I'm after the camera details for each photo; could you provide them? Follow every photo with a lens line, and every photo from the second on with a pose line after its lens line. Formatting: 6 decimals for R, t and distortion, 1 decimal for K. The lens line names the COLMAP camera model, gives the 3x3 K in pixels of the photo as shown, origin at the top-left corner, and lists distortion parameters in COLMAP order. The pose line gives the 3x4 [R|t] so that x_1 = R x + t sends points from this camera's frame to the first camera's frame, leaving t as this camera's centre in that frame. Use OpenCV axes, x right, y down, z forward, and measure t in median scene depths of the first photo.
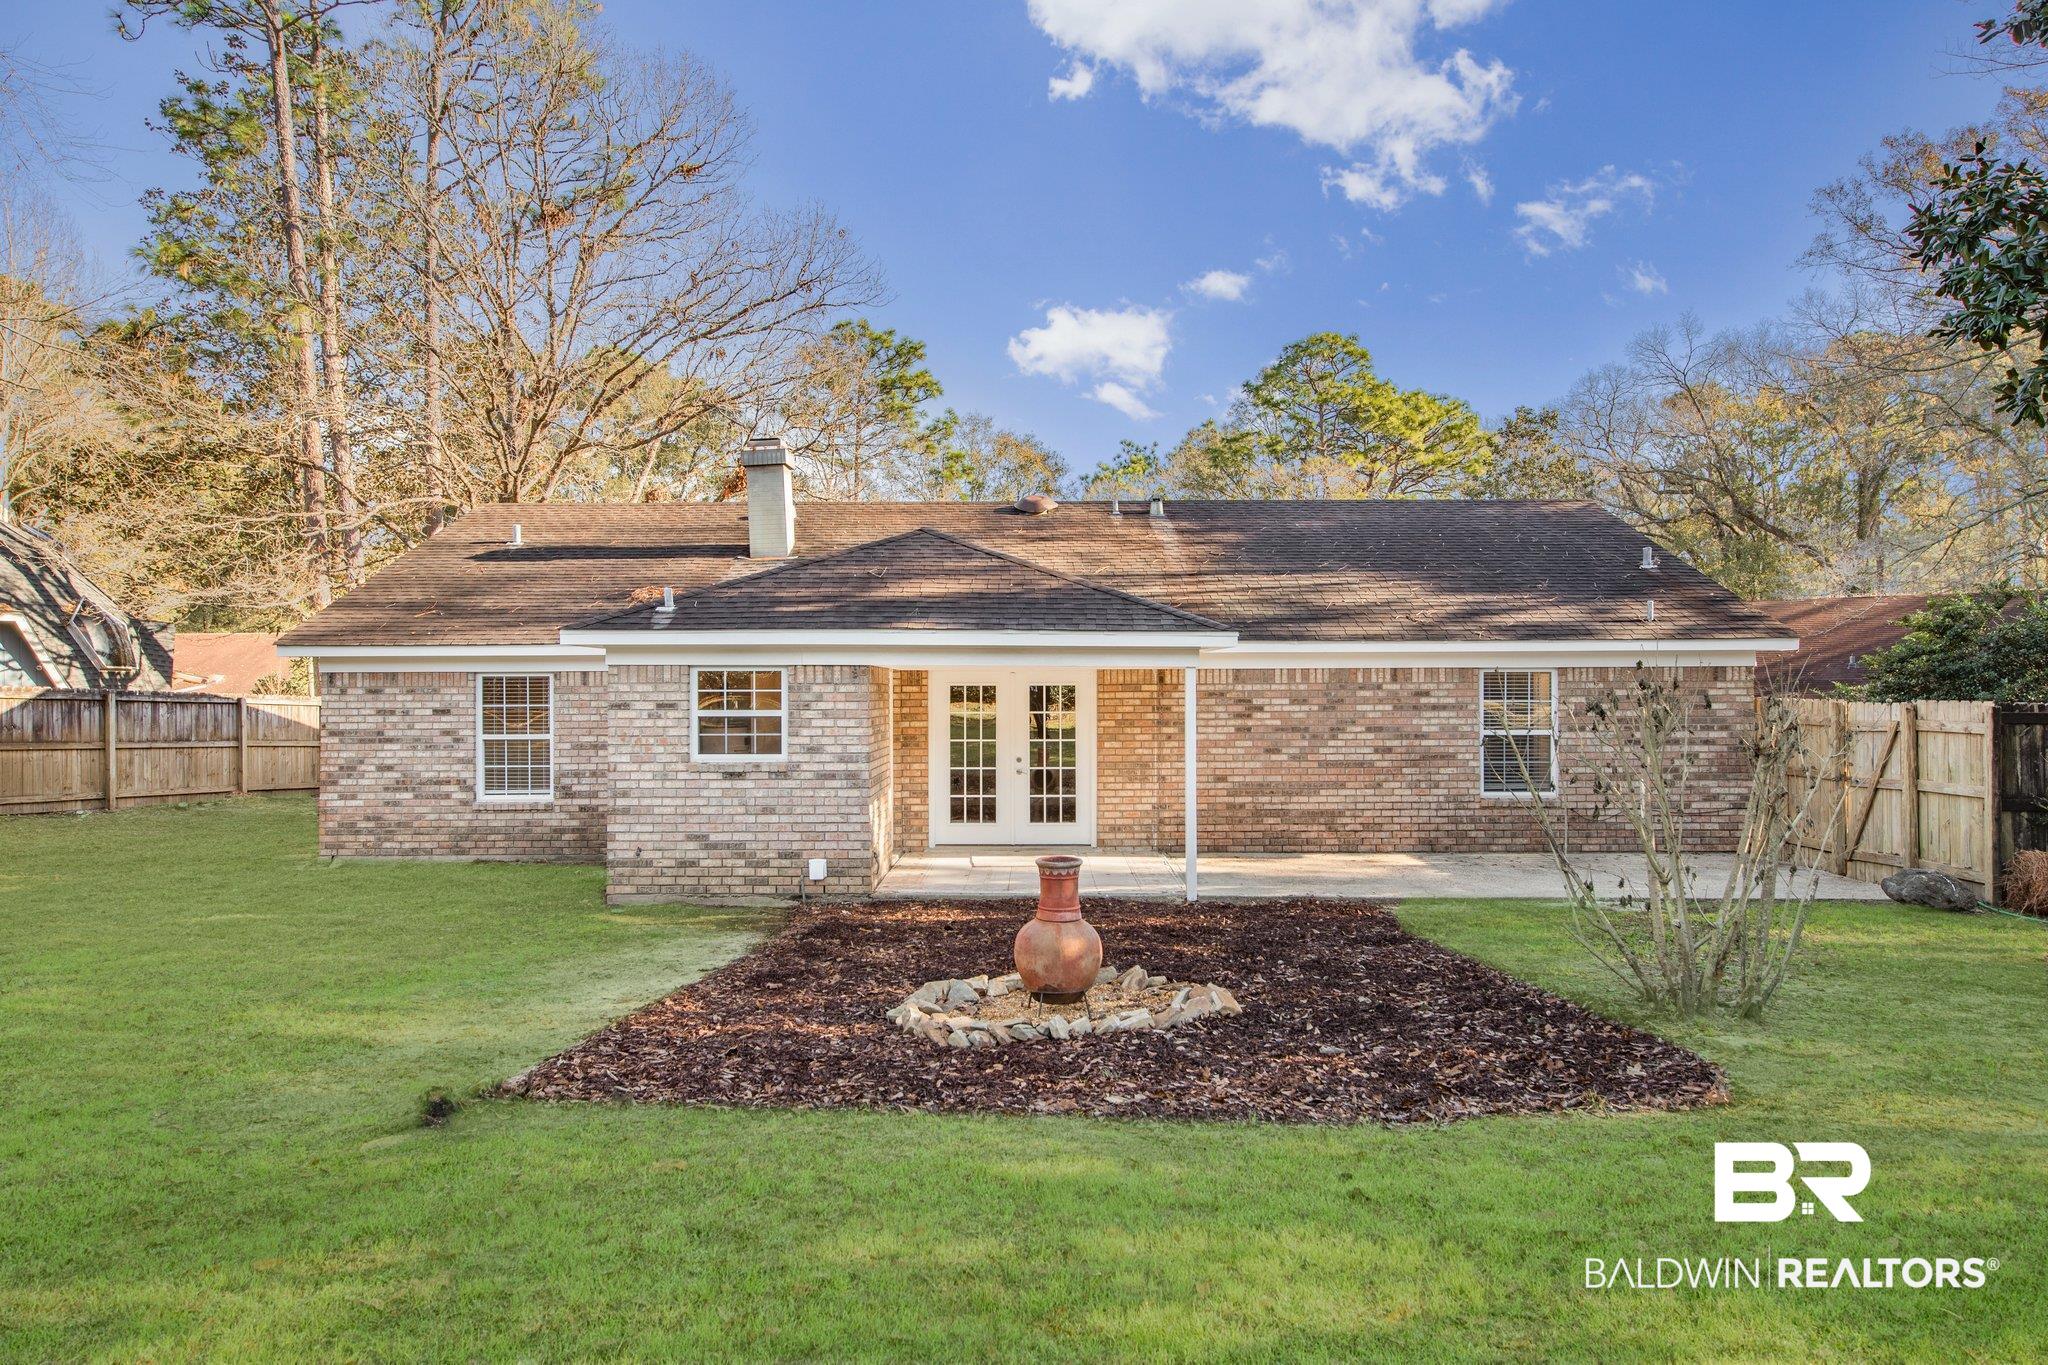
lens RADIAL K [[1336.2, 0, 1024.0], [0, 1336.2, 682.5], [0, 0, 1]] dist [0.011039, -0.001011]
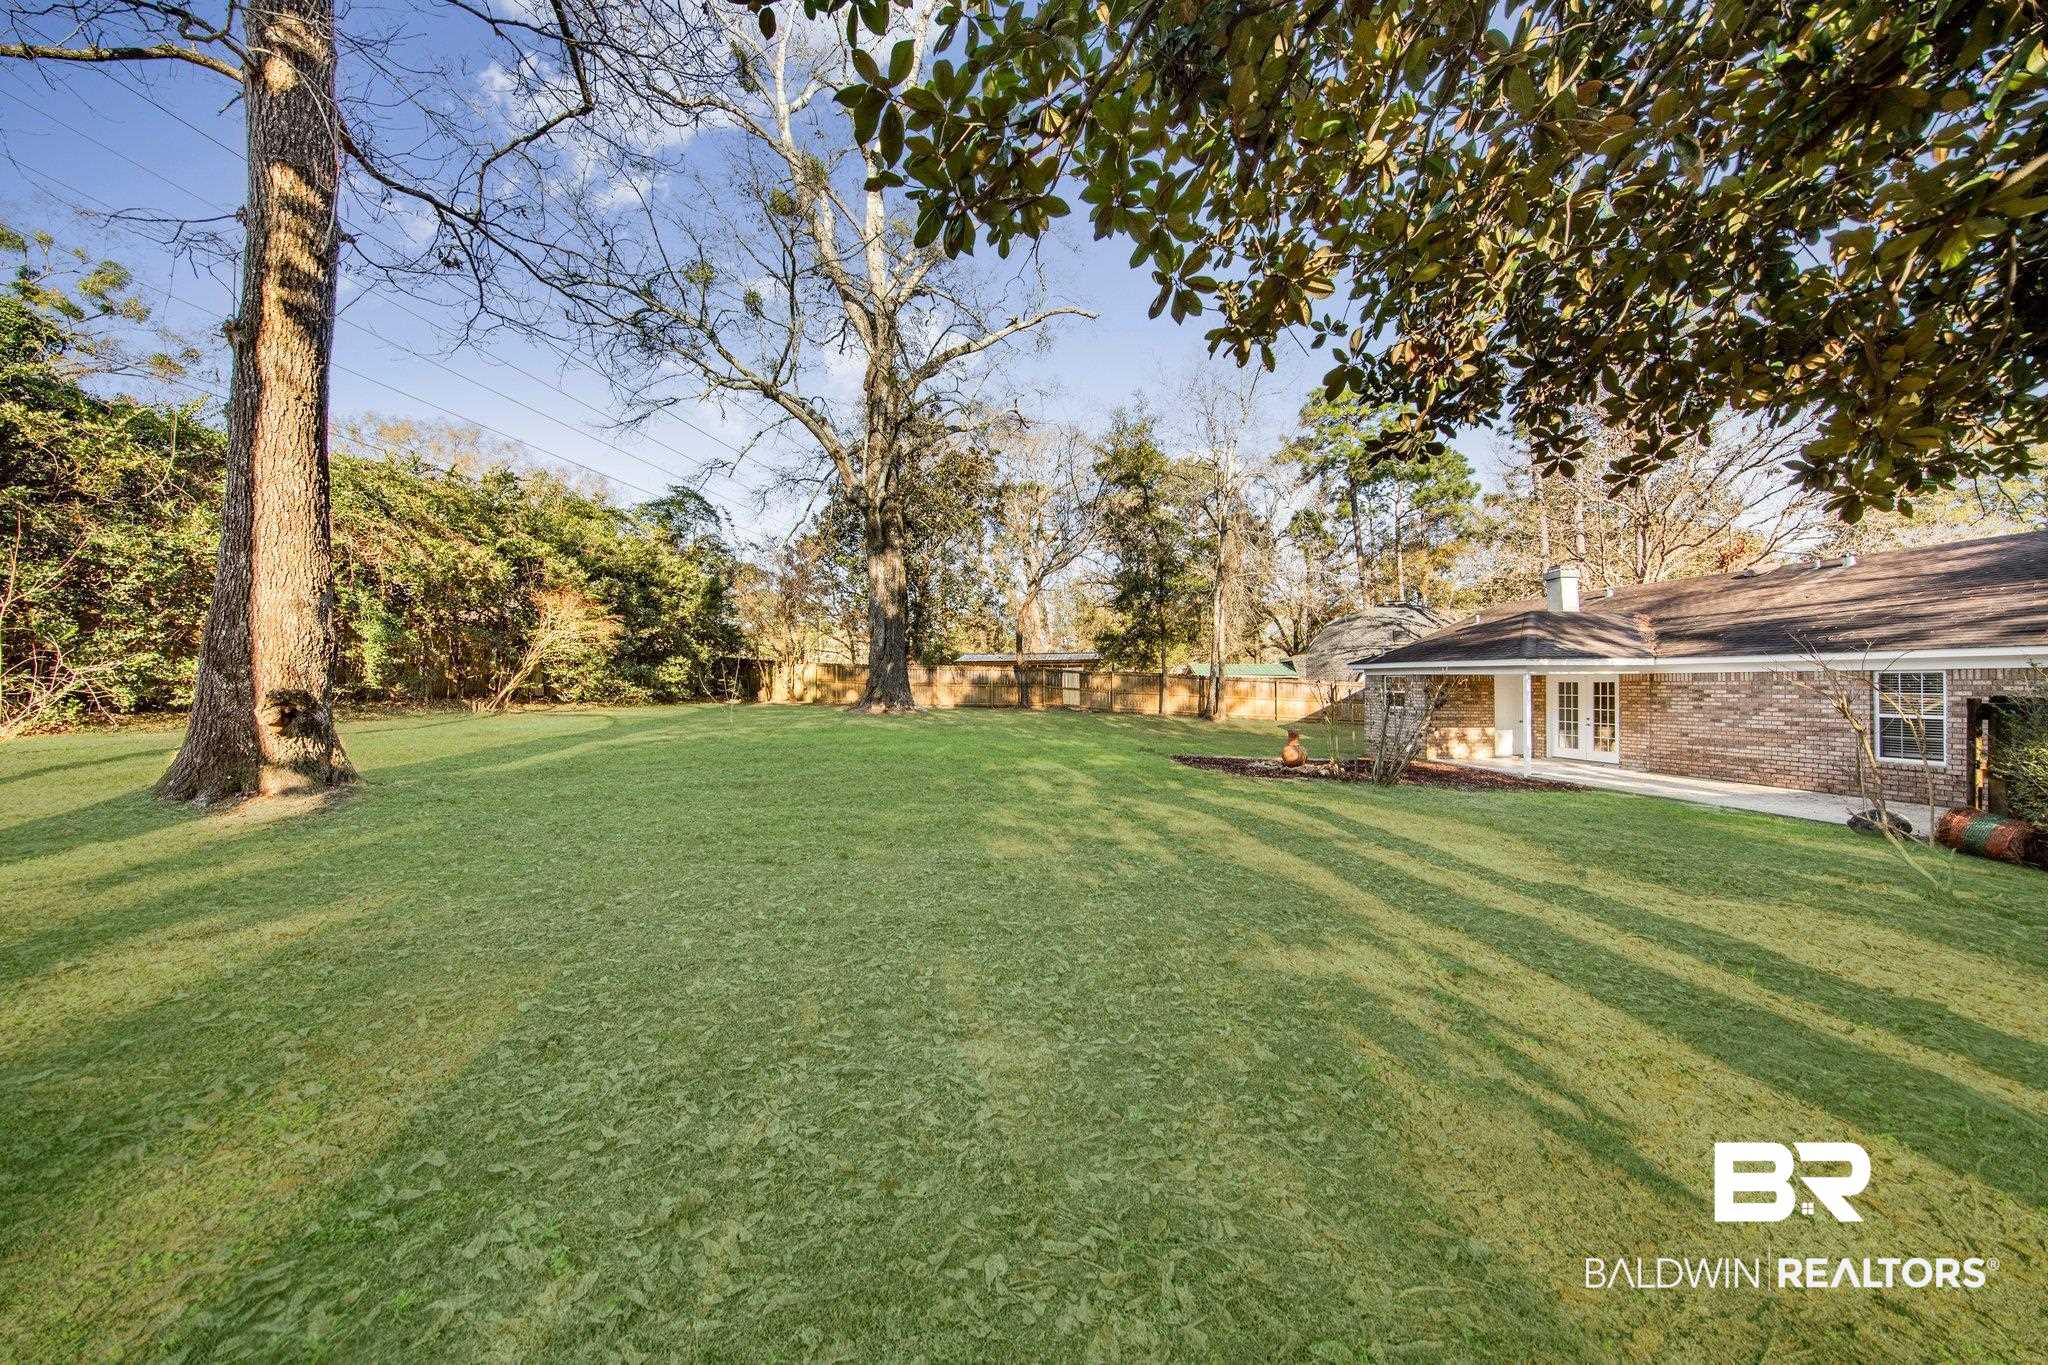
lens RADIAL K [[759.5, 0, 1016.6], [0, 759.5, 686.2], [0, 0, 1]] dist [0.015317, -0.000338]
pose [[0.161981, 0.006659, -0.986771, 1.013885], [0.004039, 0.999964, 0.007411, -0.003826], [0.986786, -0.005186, 0.161948, -0.045590]]
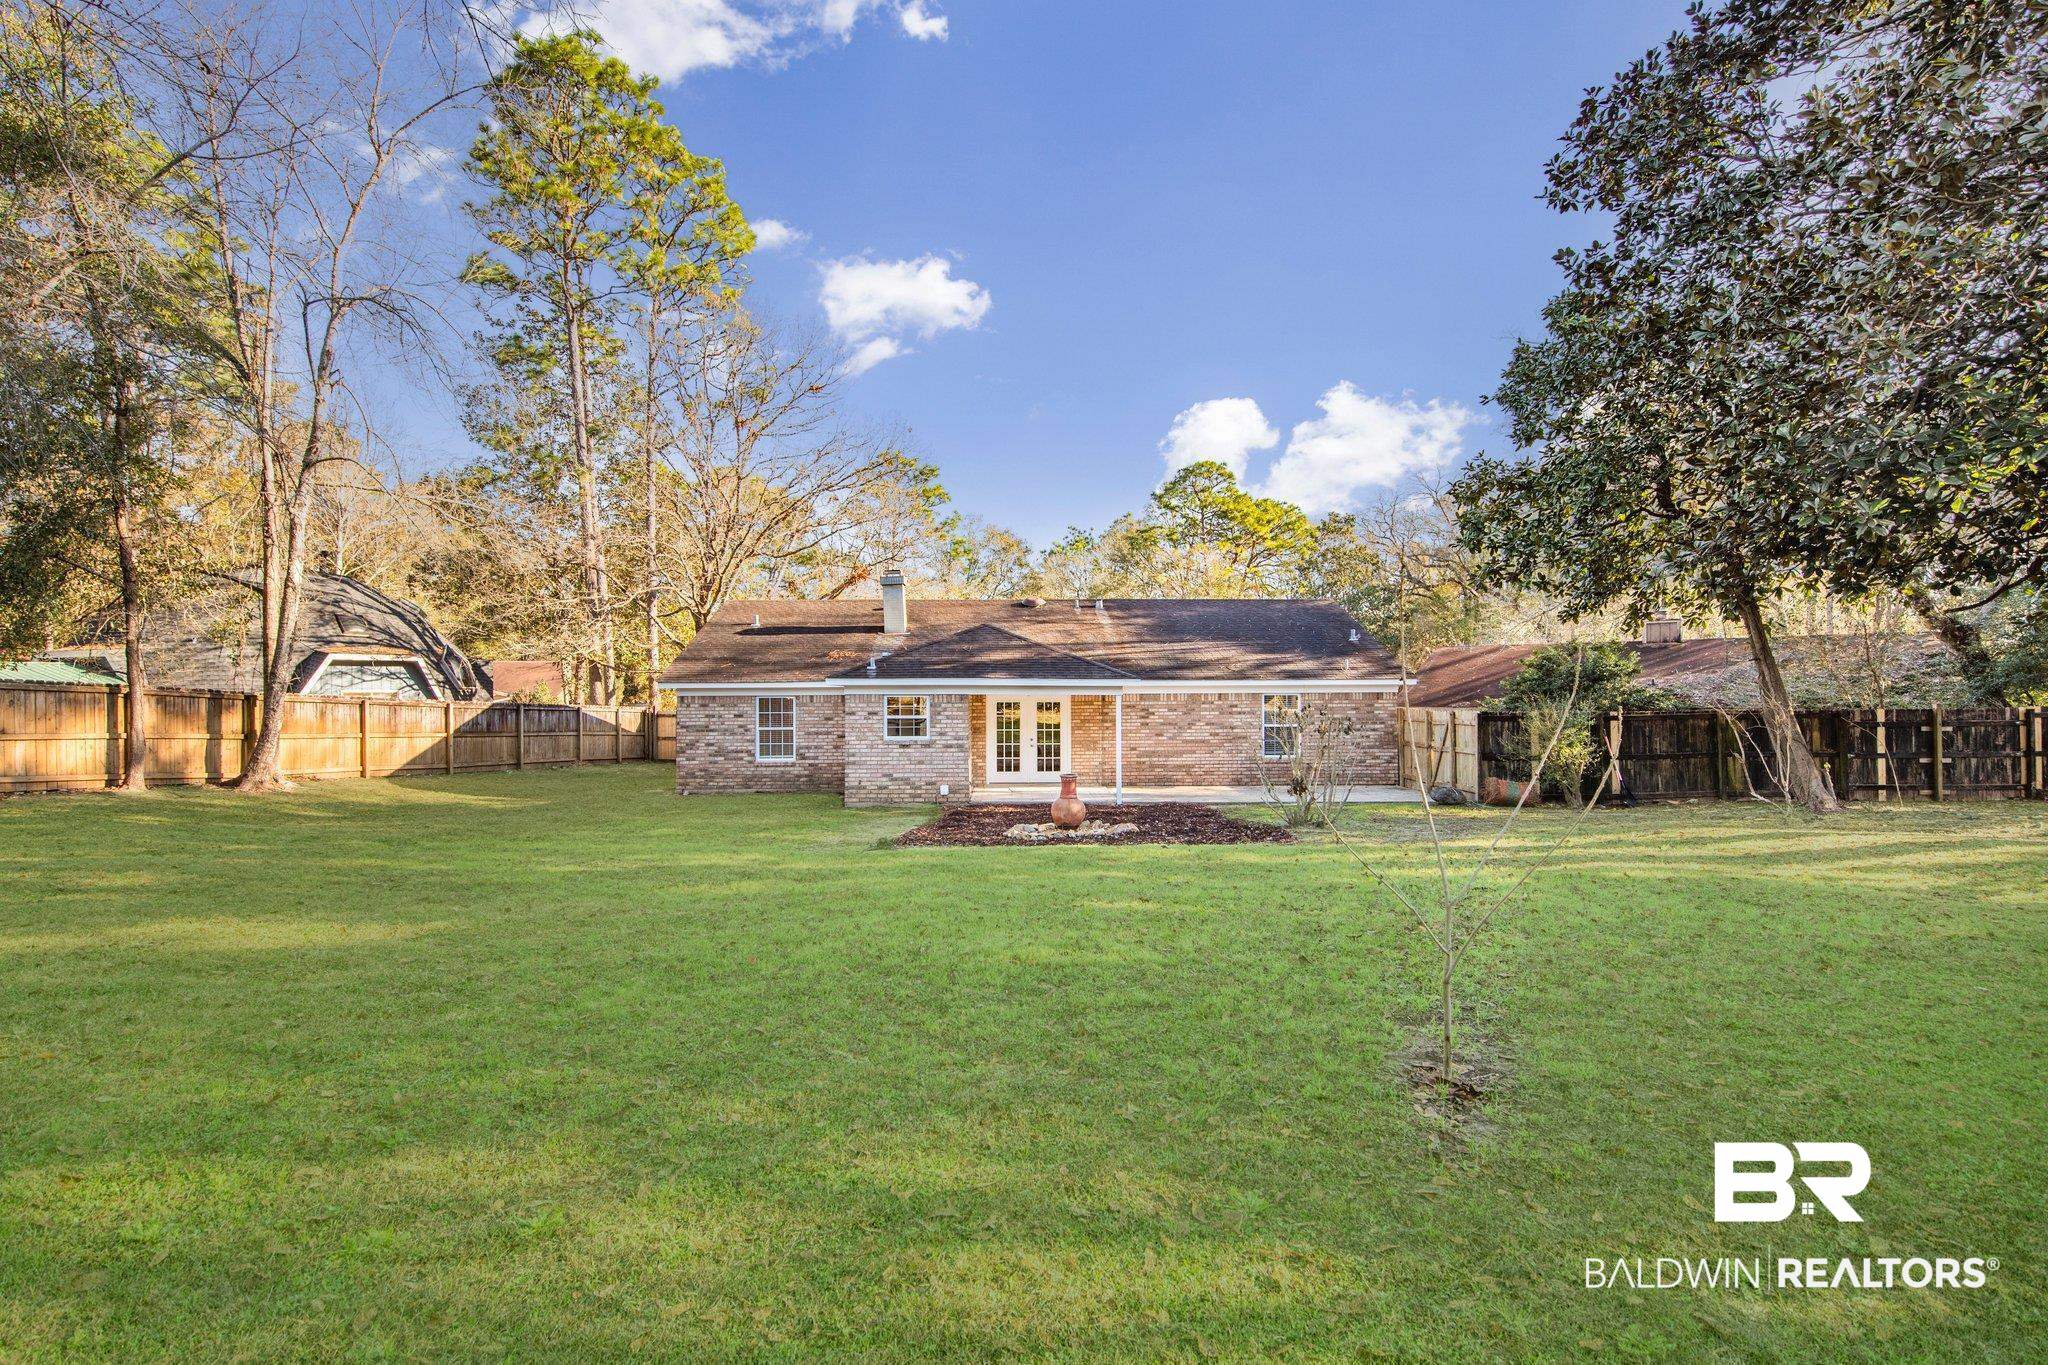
lens RADIAL K [[981.4, 0, 1024.0], [0, 981.4, 682.5], [0, 0, 1]] dist [0.002125, 0.000229]
pose [[0.999520, -0.000646, 0.030987, -0.060617], [0.000894, 0.999968, -0.008009, -0.015323], [-0.030981, 0.008033, 0.999488, -0.455275]]
